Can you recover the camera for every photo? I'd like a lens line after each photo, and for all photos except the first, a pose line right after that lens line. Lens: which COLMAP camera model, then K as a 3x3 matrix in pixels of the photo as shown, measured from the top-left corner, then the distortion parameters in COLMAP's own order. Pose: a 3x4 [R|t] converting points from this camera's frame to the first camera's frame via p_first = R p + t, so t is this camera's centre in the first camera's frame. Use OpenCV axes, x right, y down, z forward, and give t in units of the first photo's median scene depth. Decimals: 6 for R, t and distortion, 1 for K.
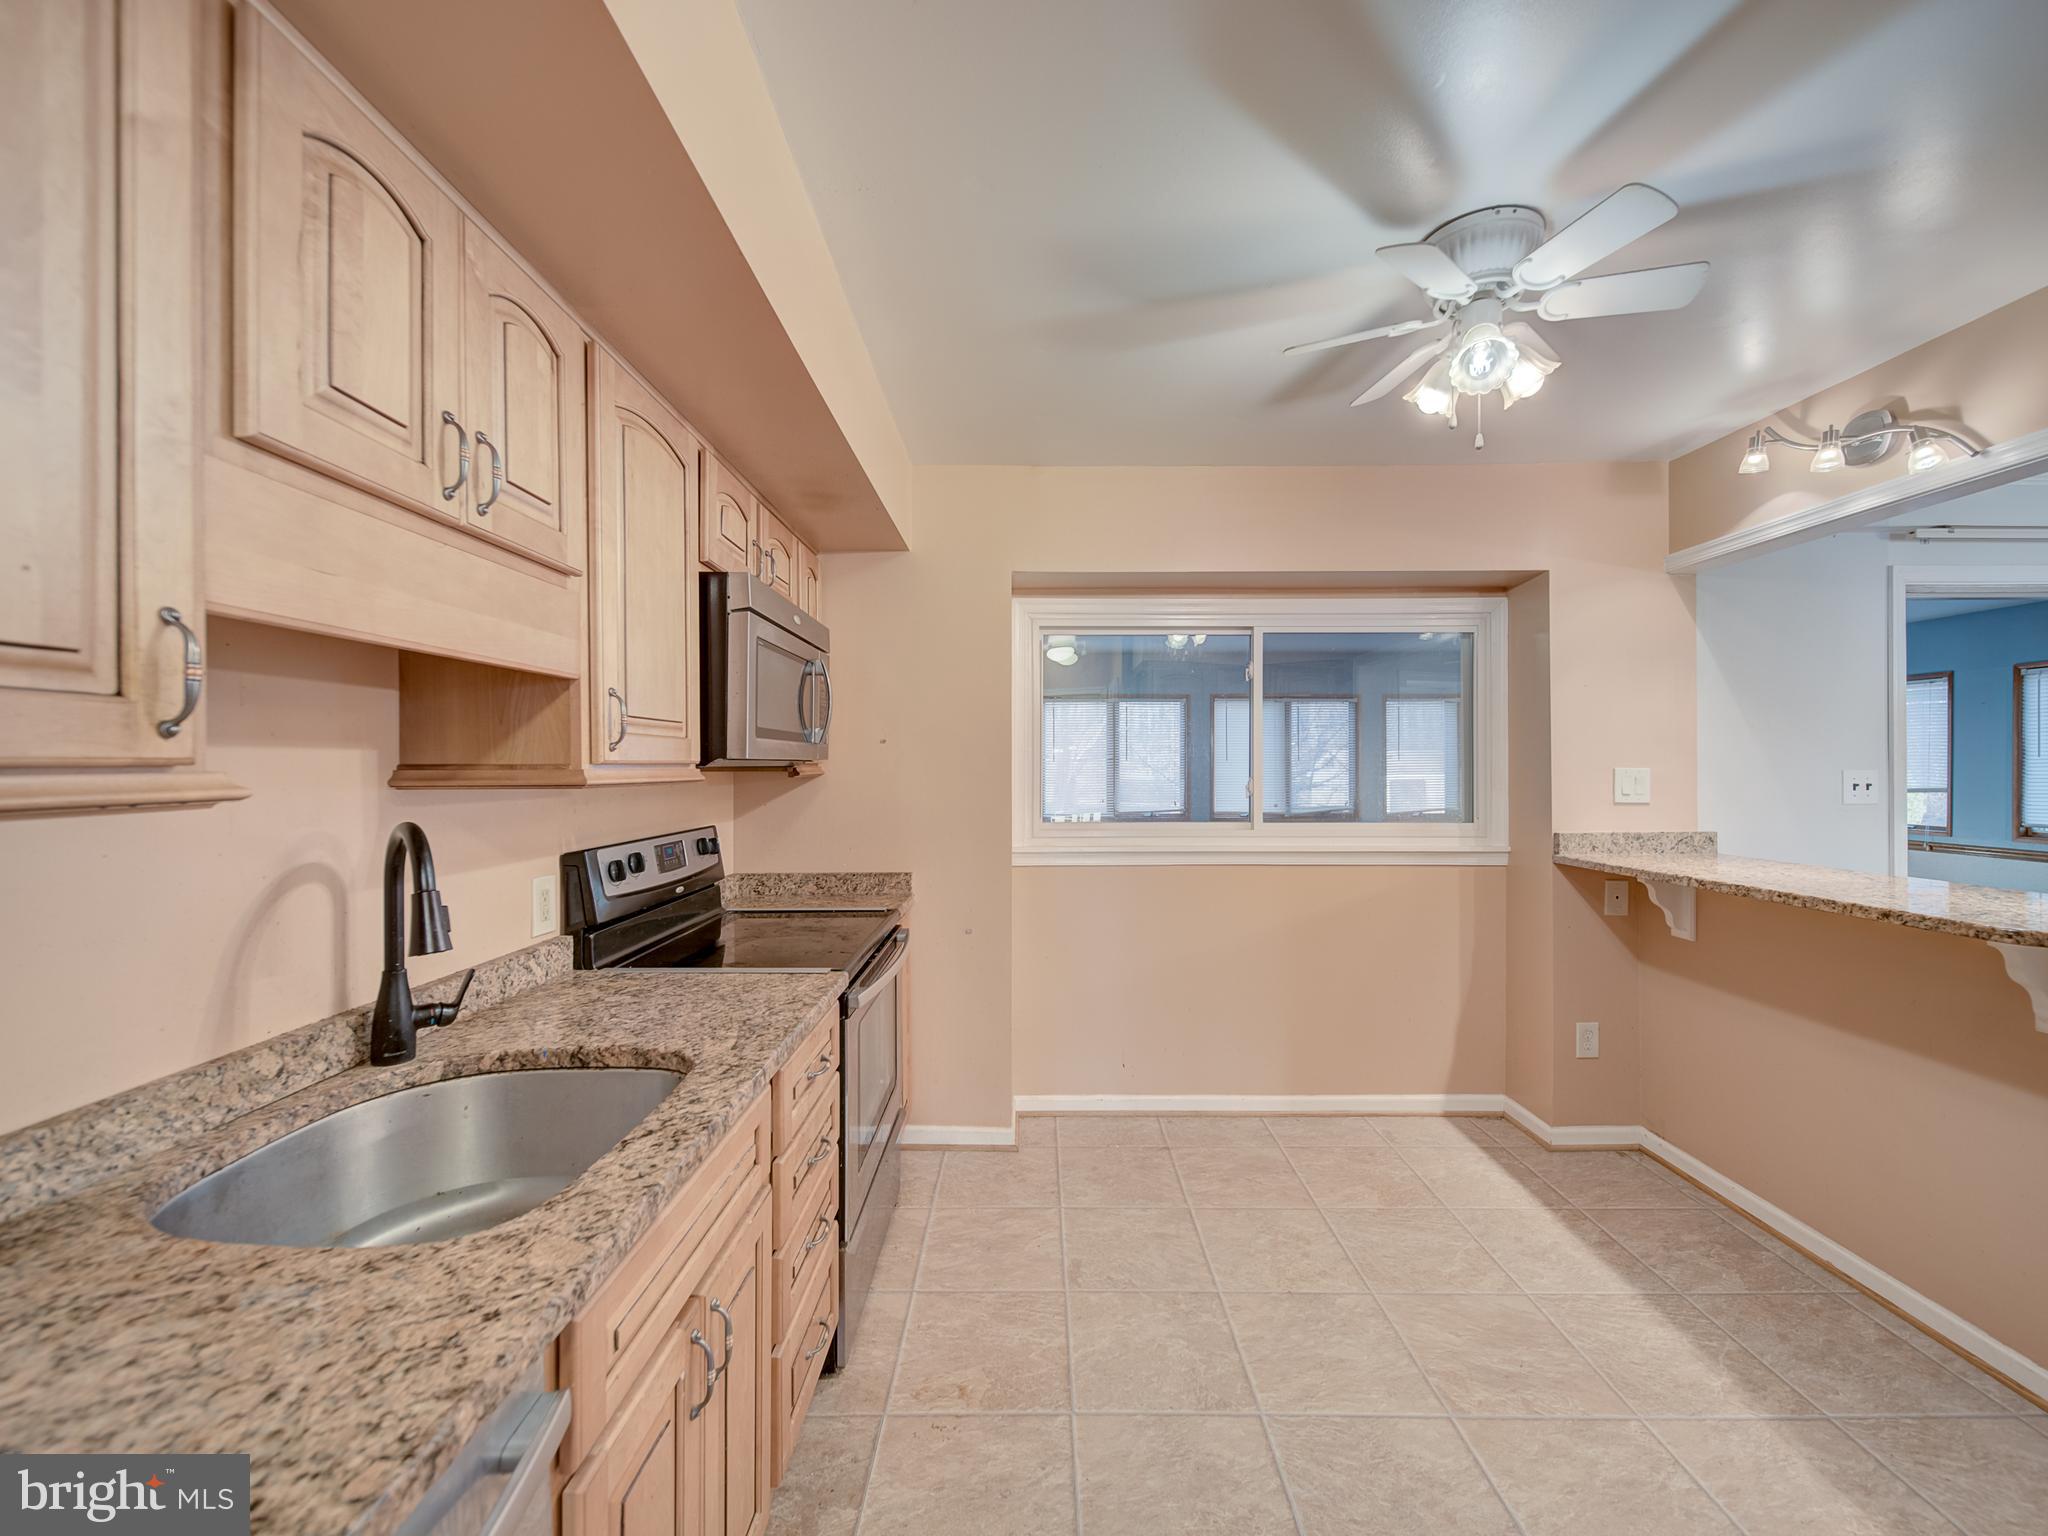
lens RADIAL K [[806.5, 0, 1019.9], [0, 806.5, 772.5], [0, 0, 1]] dist [-0.001241, -0.000486]
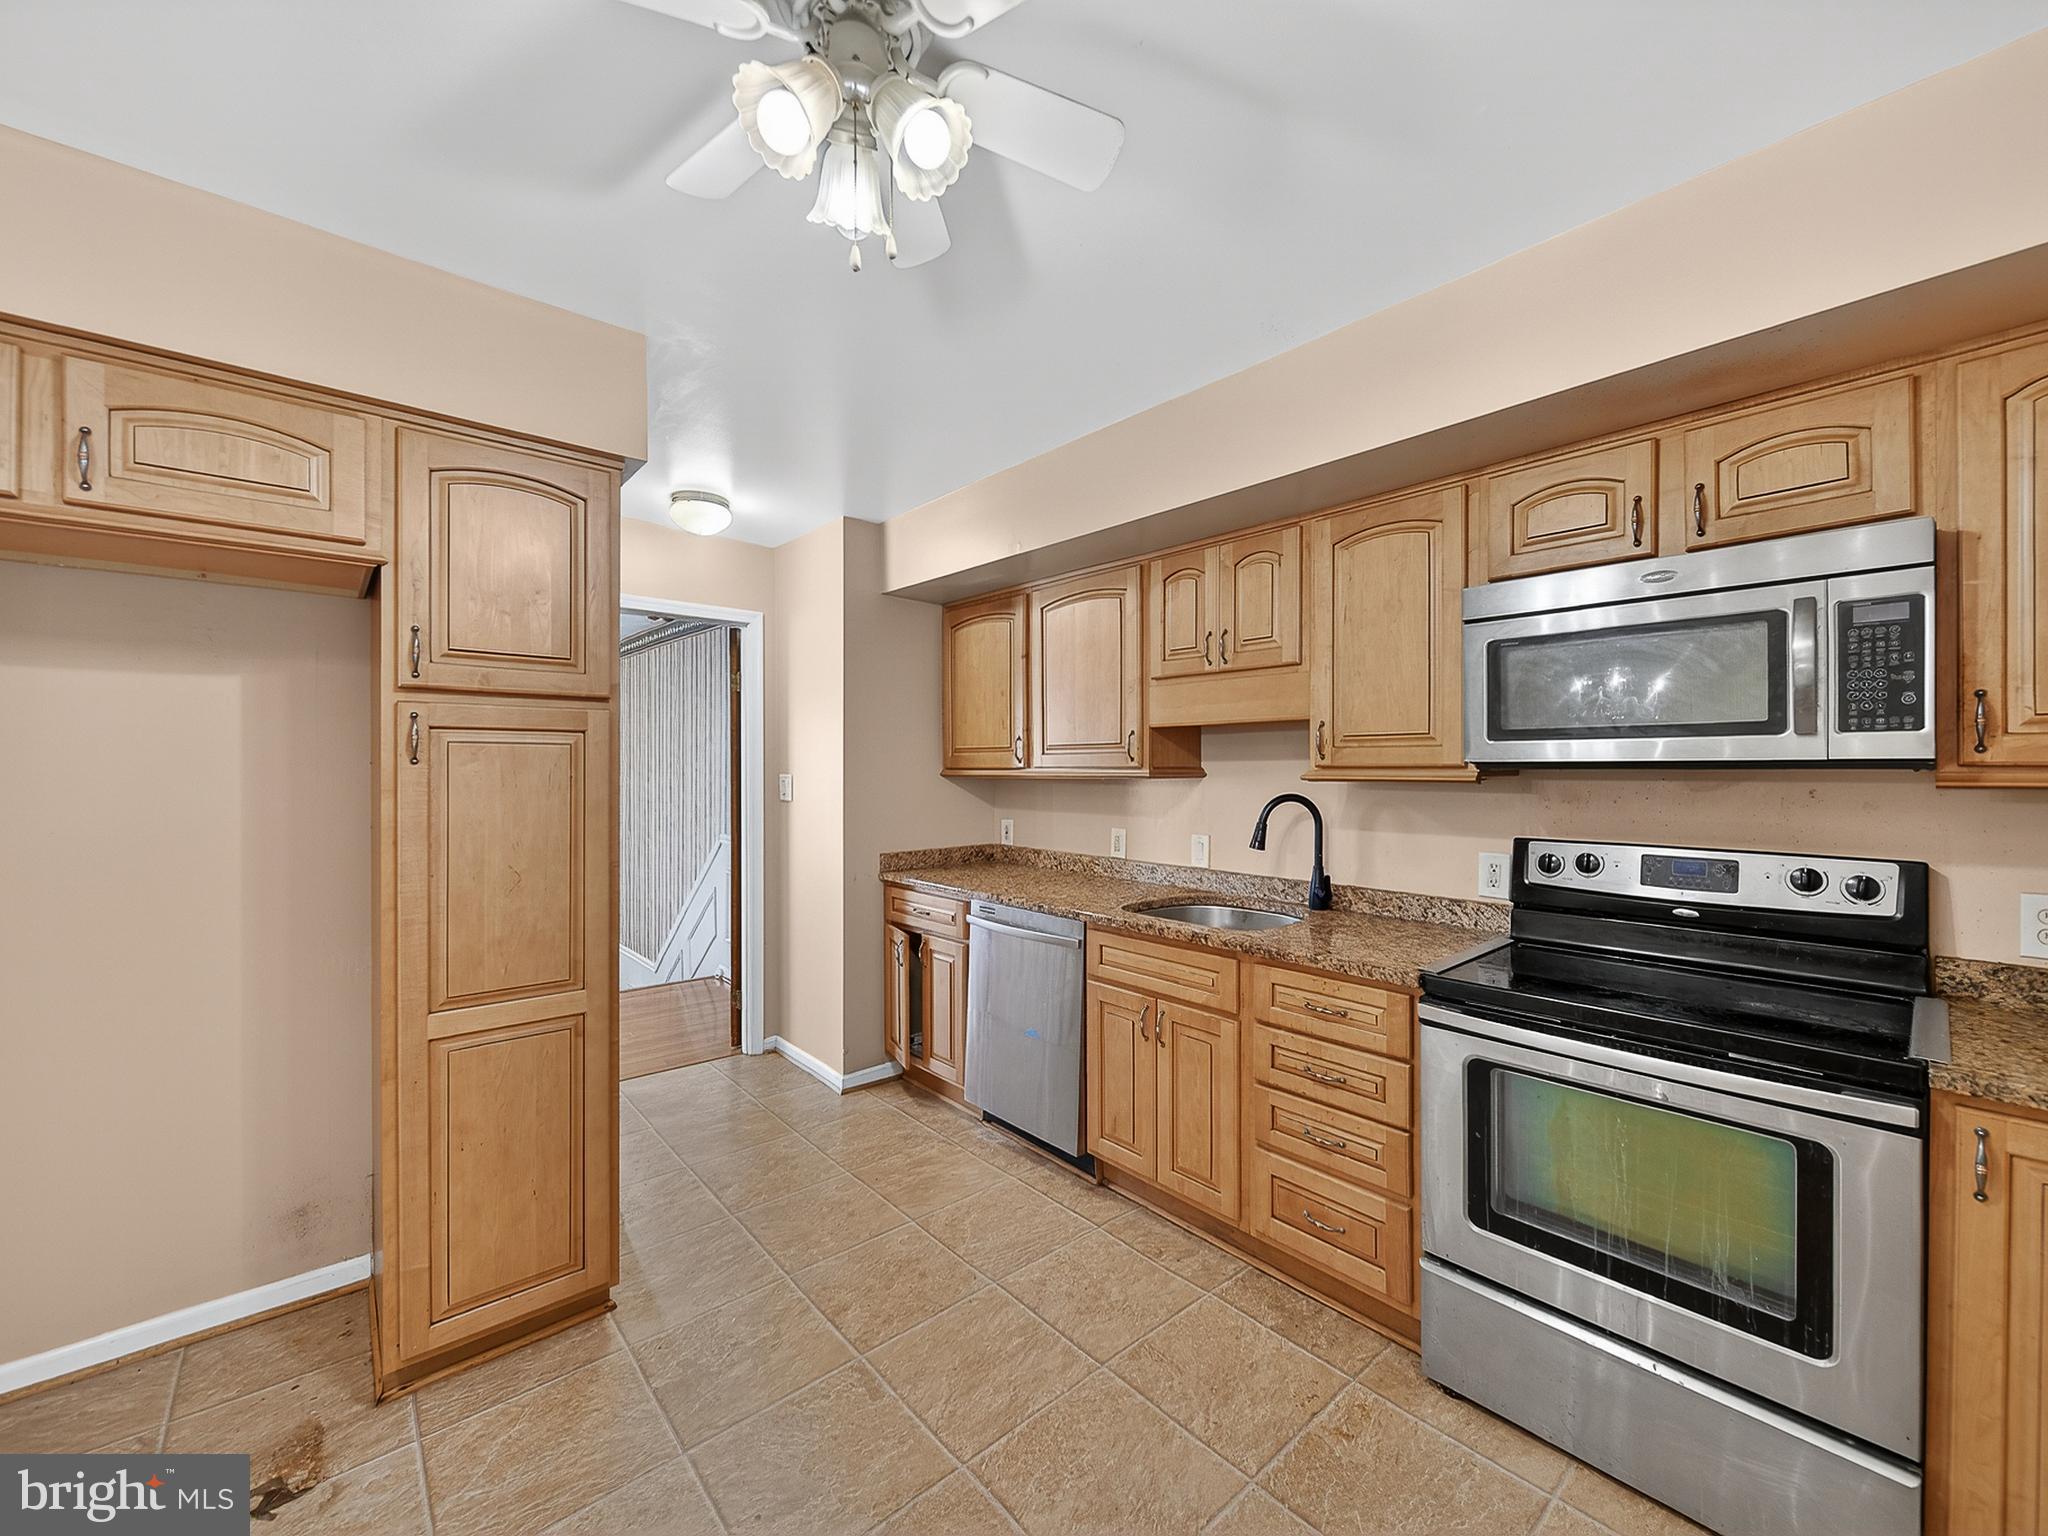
lens RADIAL K [[806.5, 0, 1045.3], [0, 806.5, 770.8], [0, 0, 1]] dist [-0.001241, -0.000486]
pose [[-0.728295, 0.004820, -0.685247, 0.760825], [-0.005300, 0.999906, 0.012666, -0.015420], [0.685244, 0.012856, -0.728200, 1.326770]]
